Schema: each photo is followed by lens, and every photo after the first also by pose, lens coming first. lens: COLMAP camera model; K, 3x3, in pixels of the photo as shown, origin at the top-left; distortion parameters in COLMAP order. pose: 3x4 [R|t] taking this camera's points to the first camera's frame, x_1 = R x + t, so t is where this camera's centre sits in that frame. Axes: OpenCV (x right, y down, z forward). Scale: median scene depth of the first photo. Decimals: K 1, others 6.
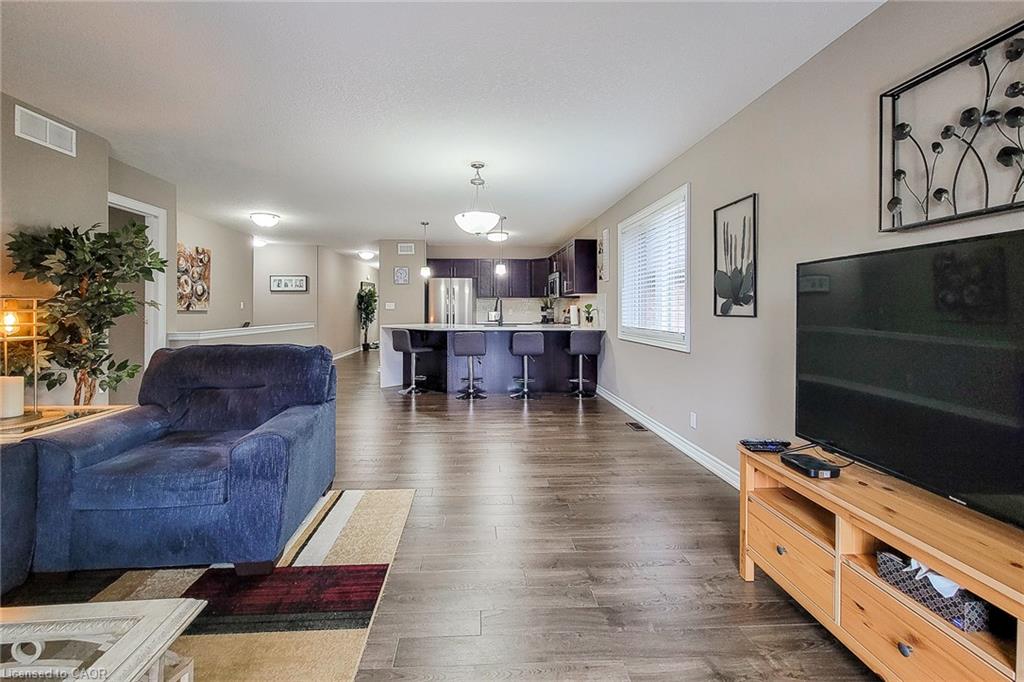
lens RADIAL K [[433.1, 0, 497.6], [0, 433.1, 307.2], [0, 0, 1]] dist [0.000805, -0.000495]
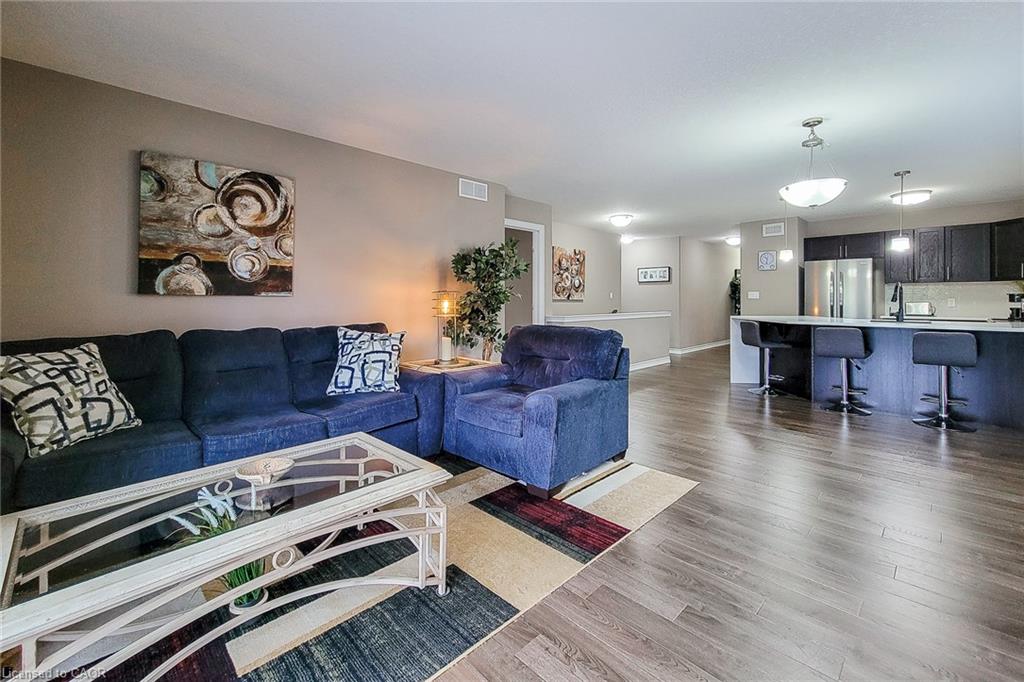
lens RADIAL K [[434.6, 0, 499.2], [0, 434.6, 293.0], [0, 0, 1]] dist [0.001091, 0.000009]
pose [[0.652217, -0.010084, -0.757965, 0.146781], [0.003617, 0.999942, -0.010192, 0.000285], [0.758024, 0.003906, 0.652215, 0.010366]]
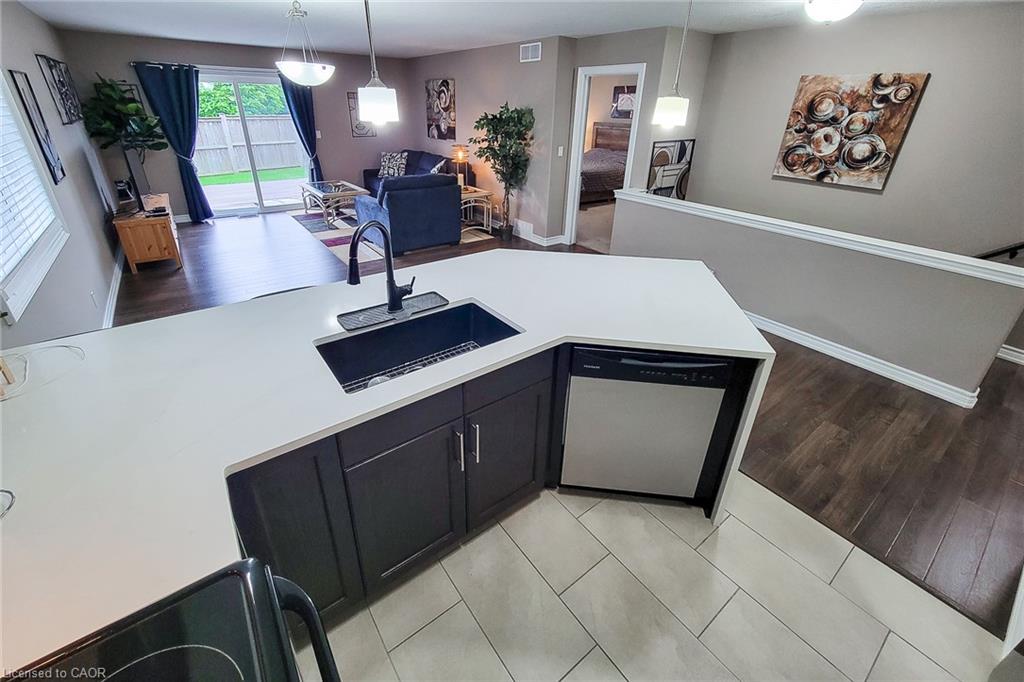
lens RADIAL K [[427.2, 0, 509.6], [0, 427.2, 300.7], [0, 0, 1]] dist [0.000775, -0.000490]
pose [[-0.832163, 0.223203, -0.507628, 0.109757], [-0.012199, 0.907827, 0.419168, -0.118577], [0.554398, 0.355009, -0.752736, 1.550884]]
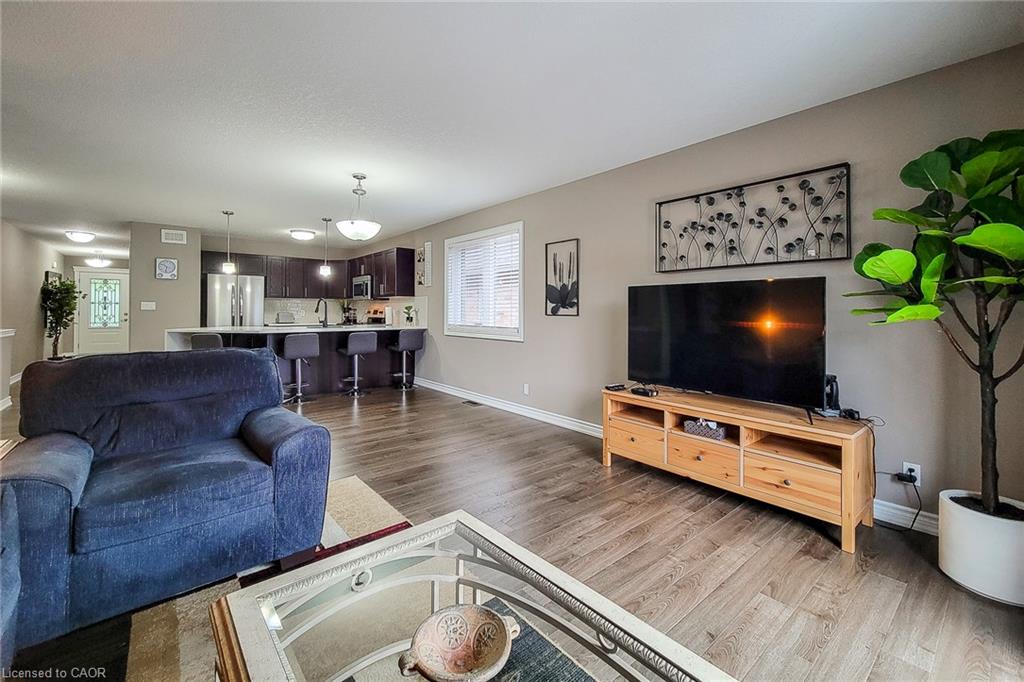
lens RADIAL K [[427.2, 0, 509.6], [0, 427.2, 300.7], [0, 0, 1]] dist [0.000775, -0.000490]
pose [[0.798049, 0.014906, 0.602409, -0.298459], [-0.004967, 0.999823, -0.018159, -0.001727], [-0.602573, 0.011500, 0.797981, -0.053986]]
